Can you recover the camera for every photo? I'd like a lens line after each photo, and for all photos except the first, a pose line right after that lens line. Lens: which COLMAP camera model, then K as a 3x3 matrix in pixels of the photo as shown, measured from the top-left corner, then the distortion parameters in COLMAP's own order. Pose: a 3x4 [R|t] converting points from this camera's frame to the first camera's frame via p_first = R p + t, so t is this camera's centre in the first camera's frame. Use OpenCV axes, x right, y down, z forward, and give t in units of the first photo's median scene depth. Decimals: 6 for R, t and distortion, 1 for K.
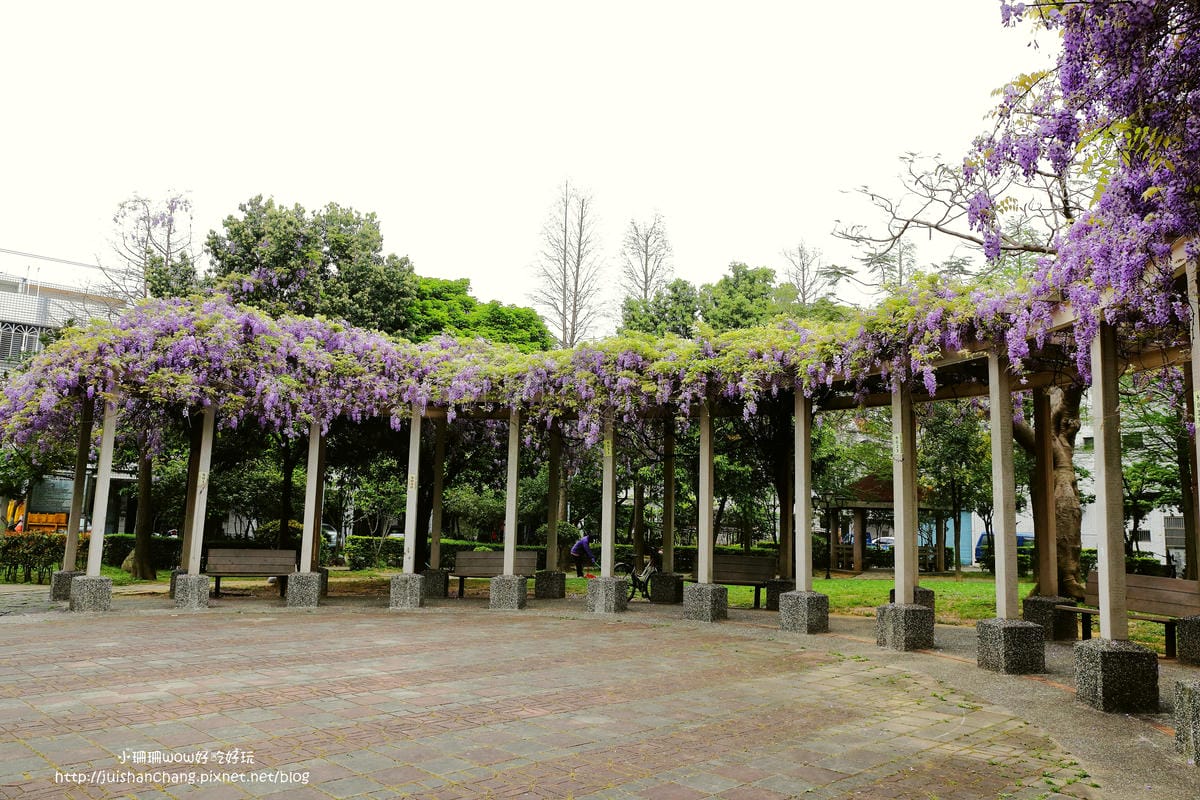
lens RADIAL K [[1014.6, 0, 600.0], [0, 1014.6, 400.0], [0, 0, 1]] dist [-0.108457, 0.157837]
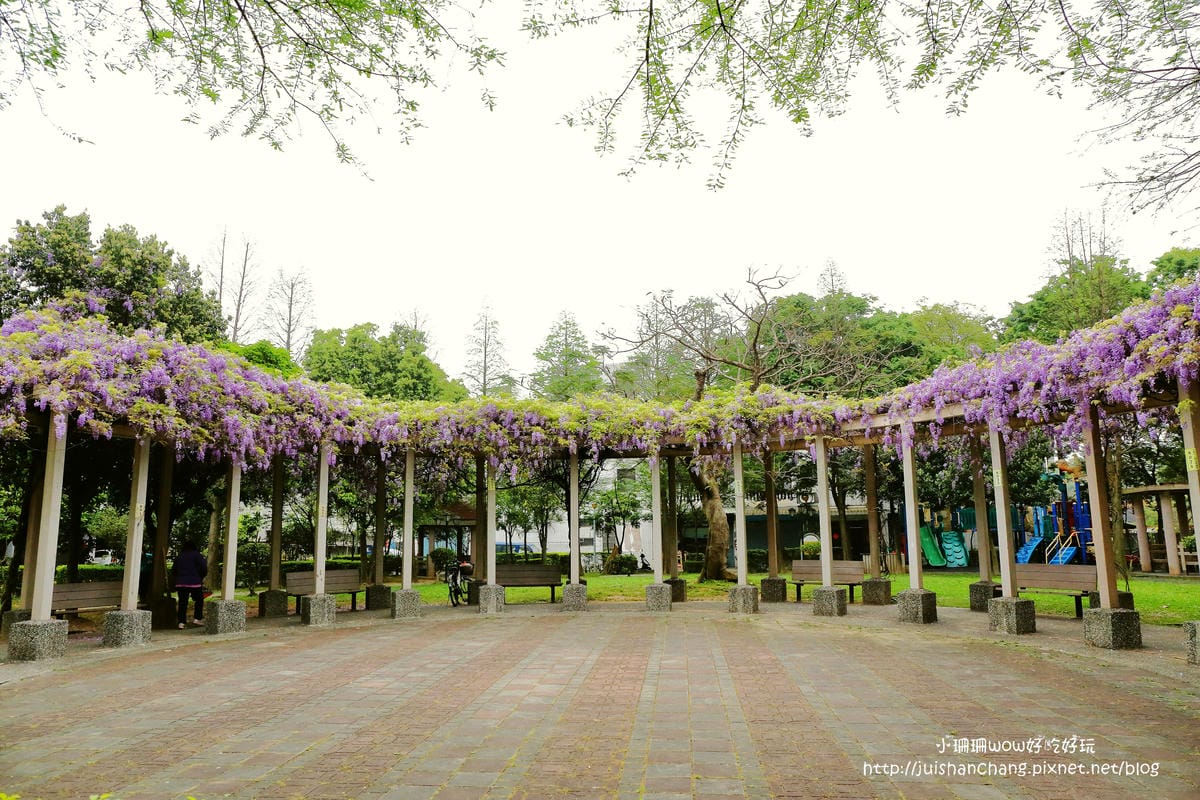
lens RADIAL K [[1014.6, 0, 600.0], [0, 1014.6, 400.0], [0, 0, 1]] dist [-0.108457, 0.157837]
pose [[0.708431, 0.065554, 0.702729, -0.777978], [-0.058485, 0.997705, -0.034112, -0.021588], [-0.703352, -0.016933, 0.710640, -0.000423]]
